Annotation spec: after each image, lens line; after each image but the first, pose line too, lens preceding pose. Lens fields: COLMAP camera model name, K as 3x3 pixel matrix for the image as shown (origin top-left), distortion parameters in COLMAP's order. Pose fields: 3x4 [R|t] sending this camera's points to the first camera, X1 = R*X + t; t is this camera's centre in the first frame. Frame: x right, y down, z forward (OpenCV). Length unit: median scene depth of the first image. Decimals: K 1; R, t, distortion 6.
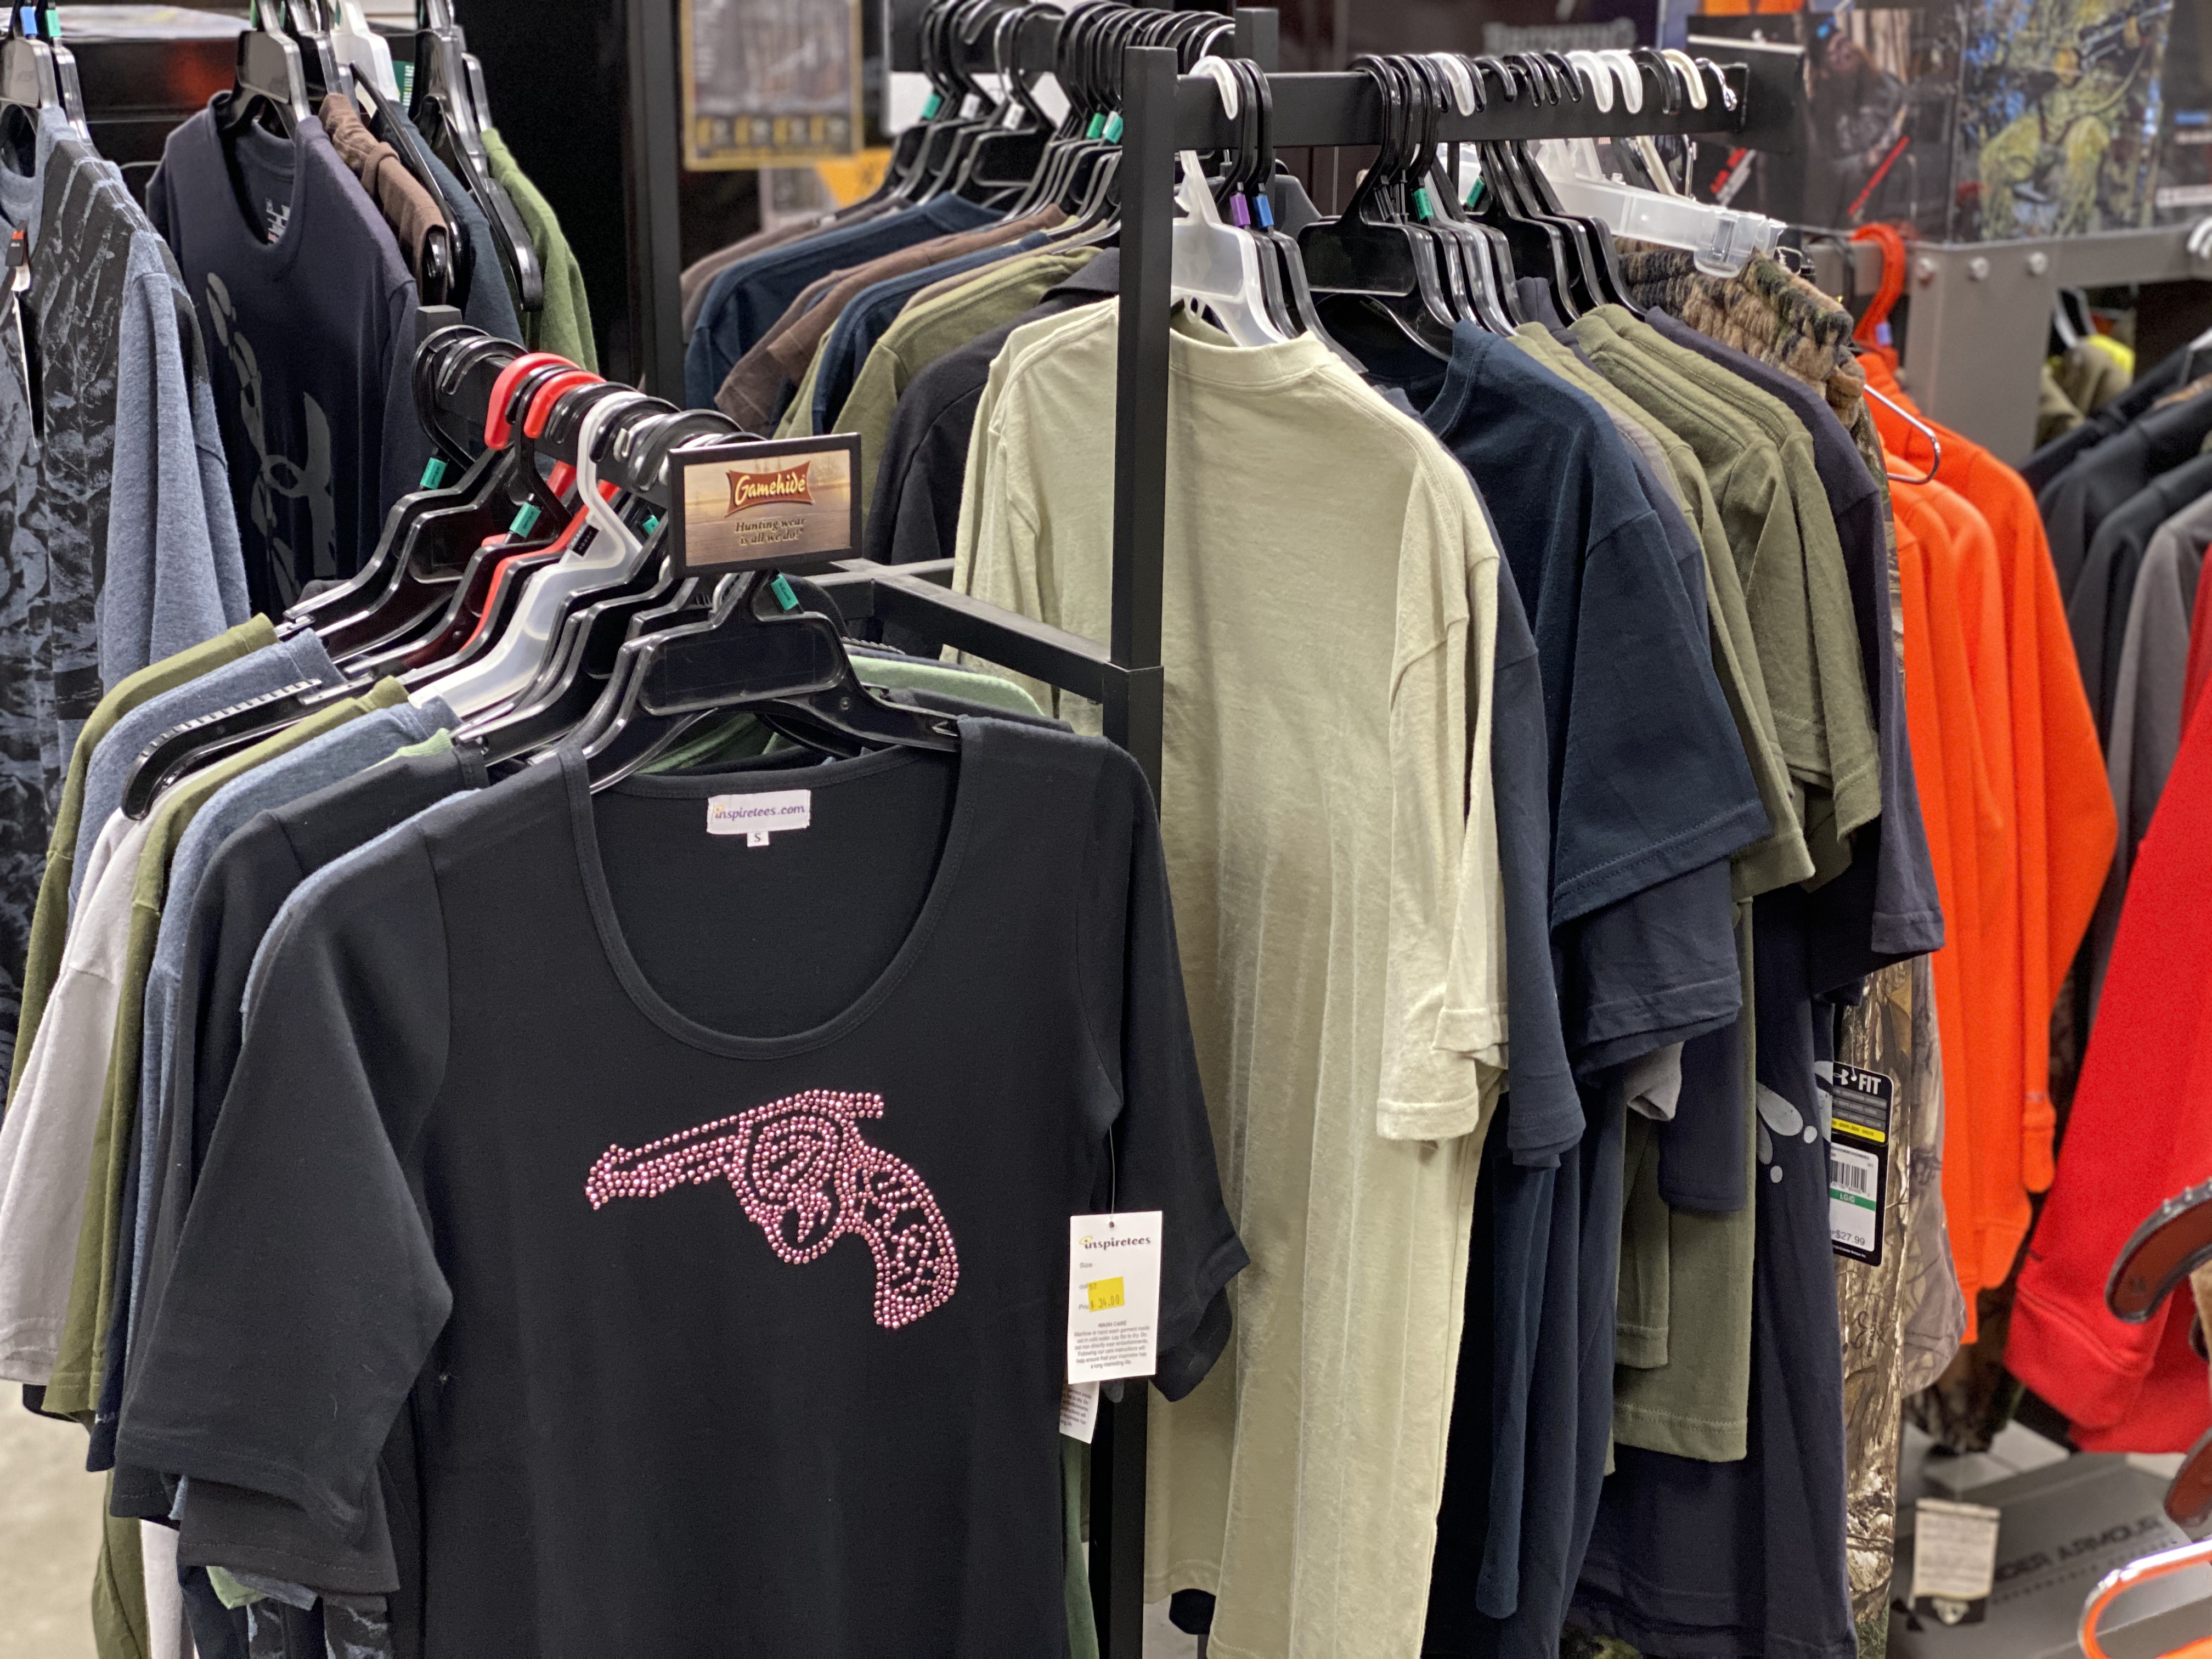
lens RADIAL K [[3346.8, 0, 1120.8], [0, 3346.8, 818.6], [0, 0, 1]] dist [0.061758, 0.000000]
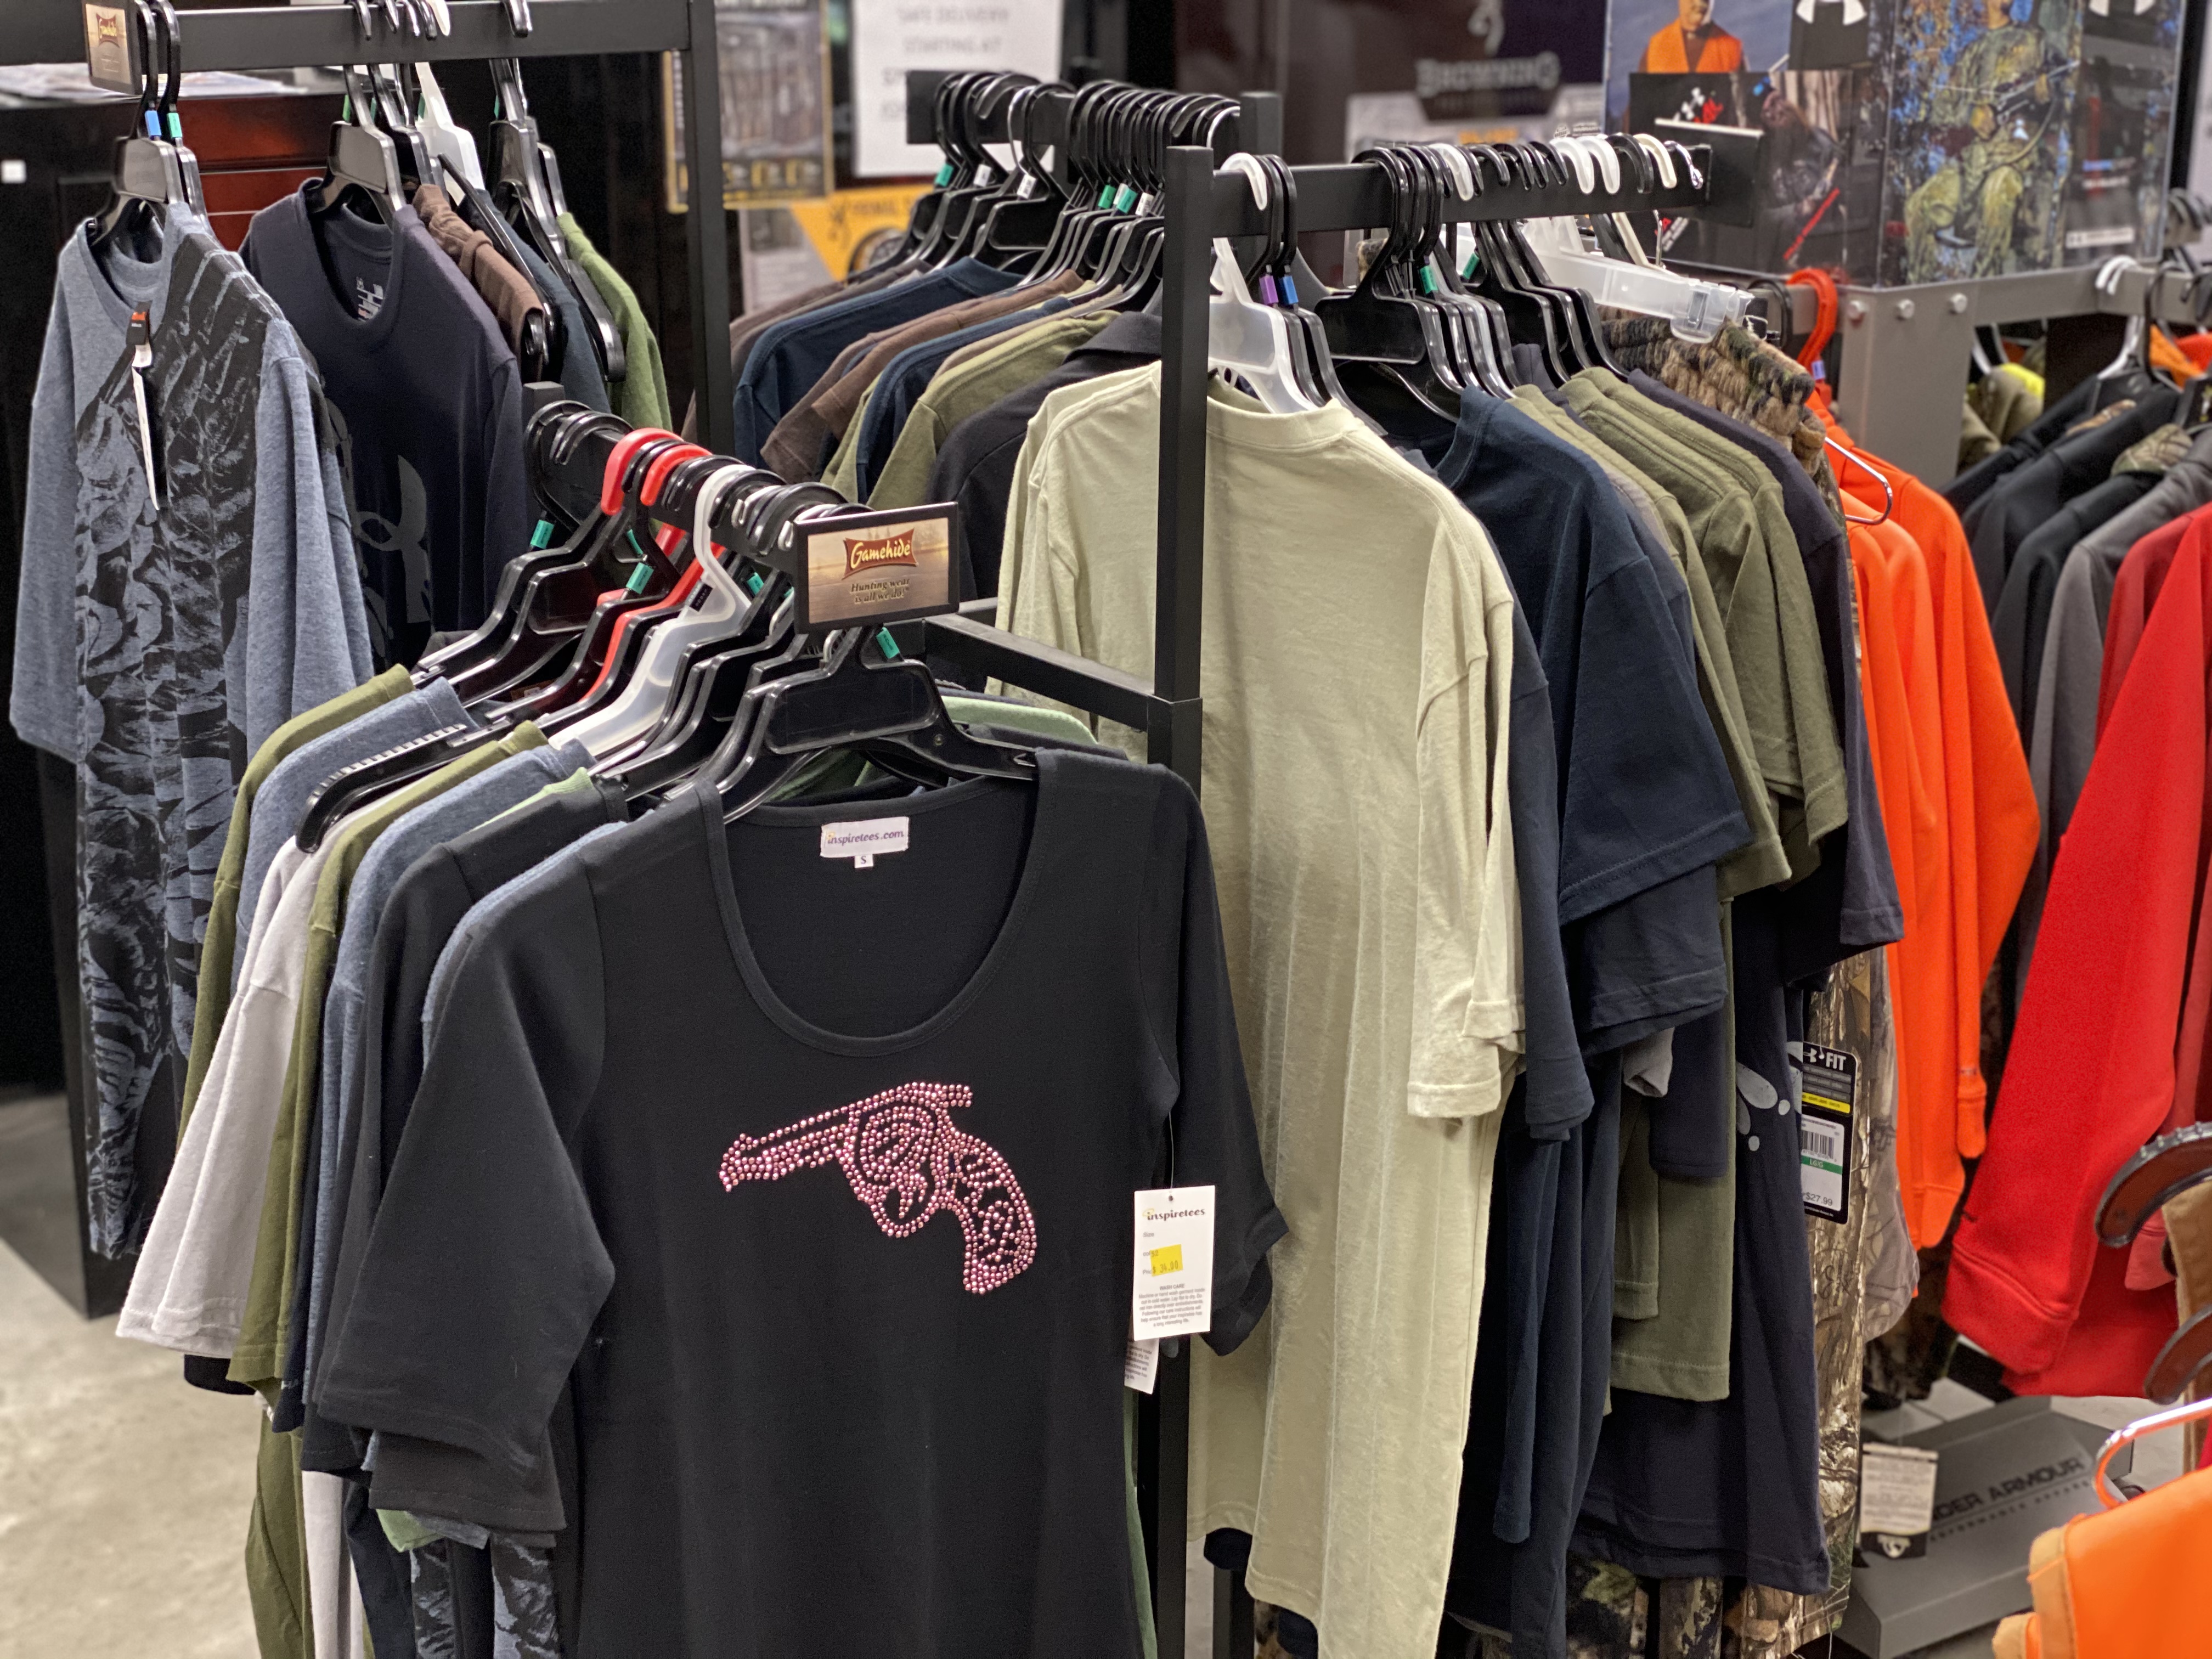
lens RADIAL K [[3346.8, 0, 1095.0], [0, 3346.8, 843.4], [0, 0, 1]] dist [0.061758, 0.000000]
pose [[0.999583, -0.015778, 0.024188, -0.050974], [0.015546, 0.999832, 0.009723, -0.008543], [-0.024338, -0.009343, 0.999660, -0.114455]]
